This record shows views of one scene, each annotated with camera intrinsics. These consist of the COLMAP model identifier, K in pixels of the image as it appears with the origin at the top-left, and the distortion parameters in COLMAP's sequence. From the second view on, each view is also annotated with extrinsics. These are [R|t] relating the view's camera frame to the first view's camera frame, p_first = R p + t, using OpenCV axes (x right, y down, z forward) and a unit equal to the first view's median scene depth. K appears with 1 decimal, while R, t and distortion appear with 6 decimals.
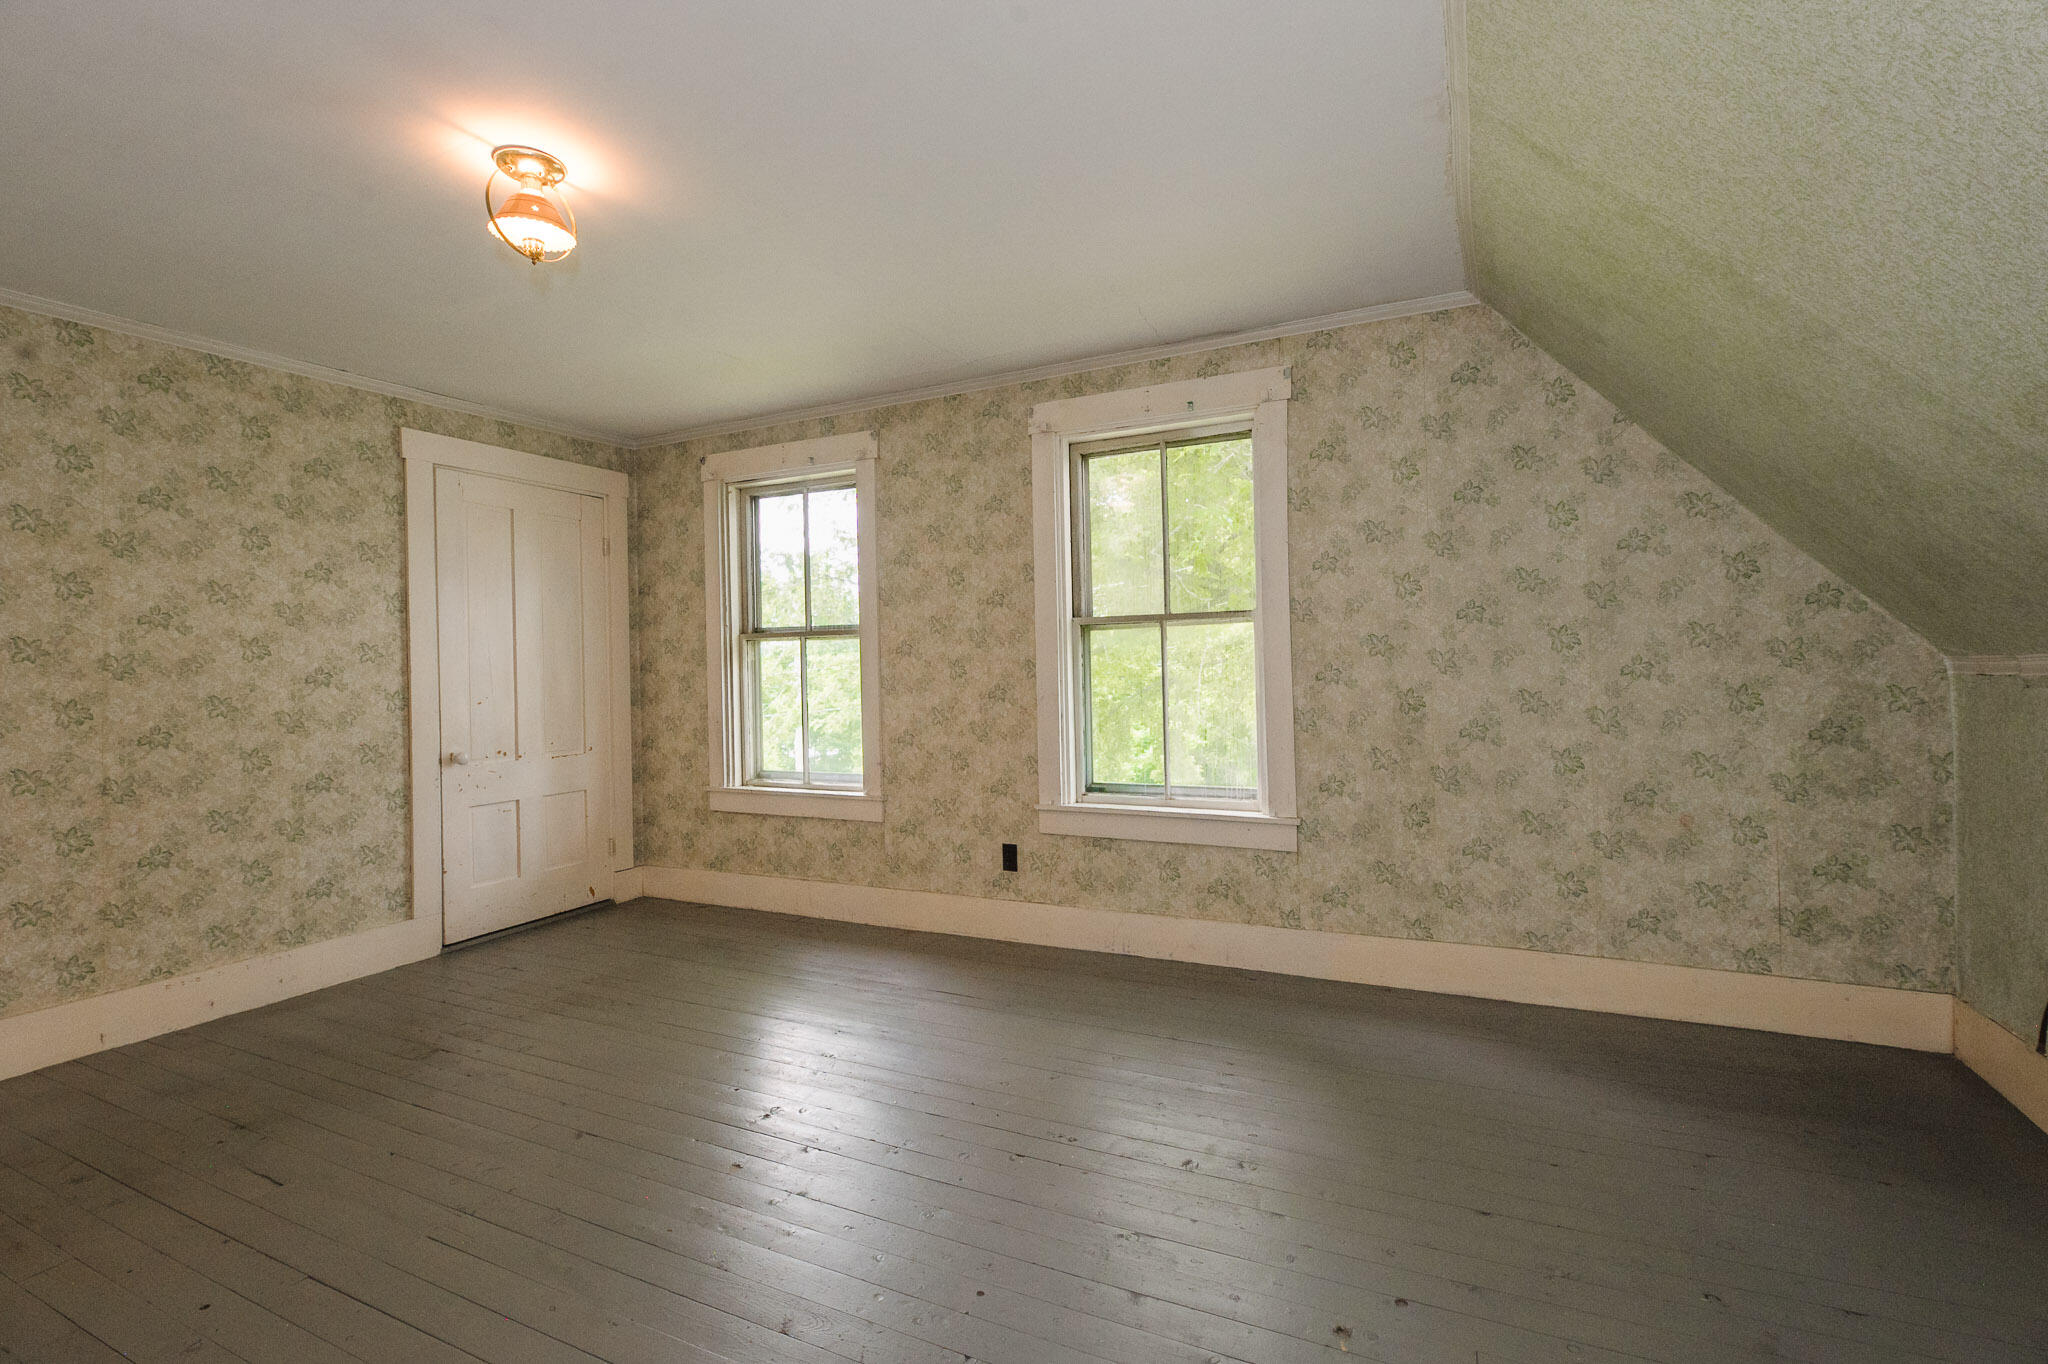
lens RADIAL K [[878.9, 0, 1029.7], [0, 878.9, 676.8], [0, 0, 1]] dist [-0.001097, -0.000612]
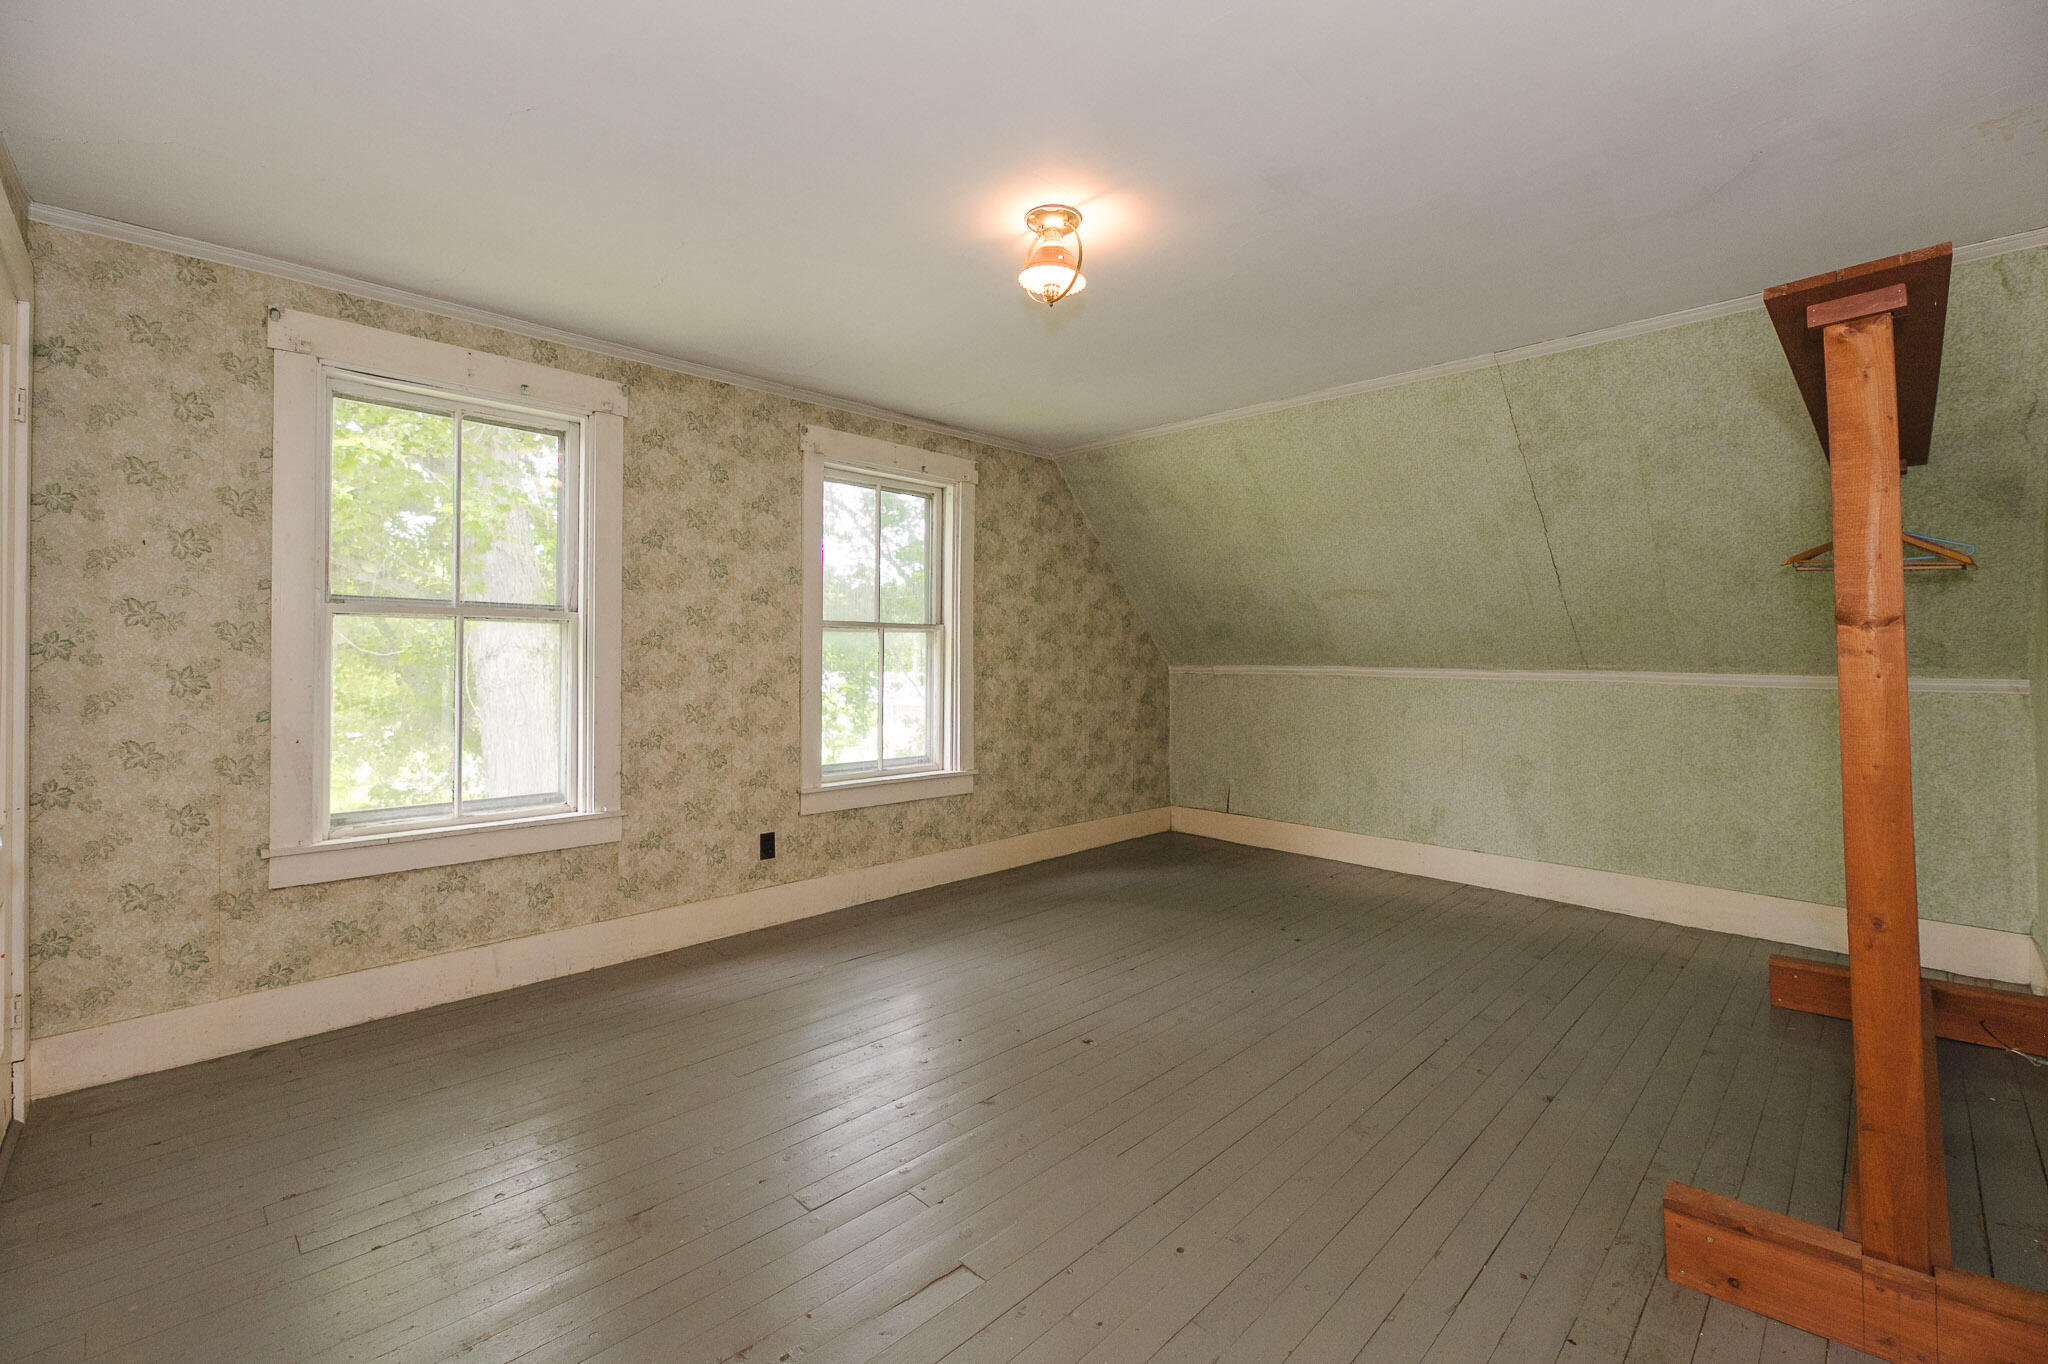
lens RADIAL K [[934.4, 0, 1022.3], [0, 934.4, 667.5], [0, 0, 1]] dist [-0.001662, -0.000303]
pose [[0.315201, 0.012501, 0.948943, -0.997027], [0.001700, 0.999904, -0.013737, 0.010618], [-0.949023, 0.005943, 0.315149, 0.372237]]
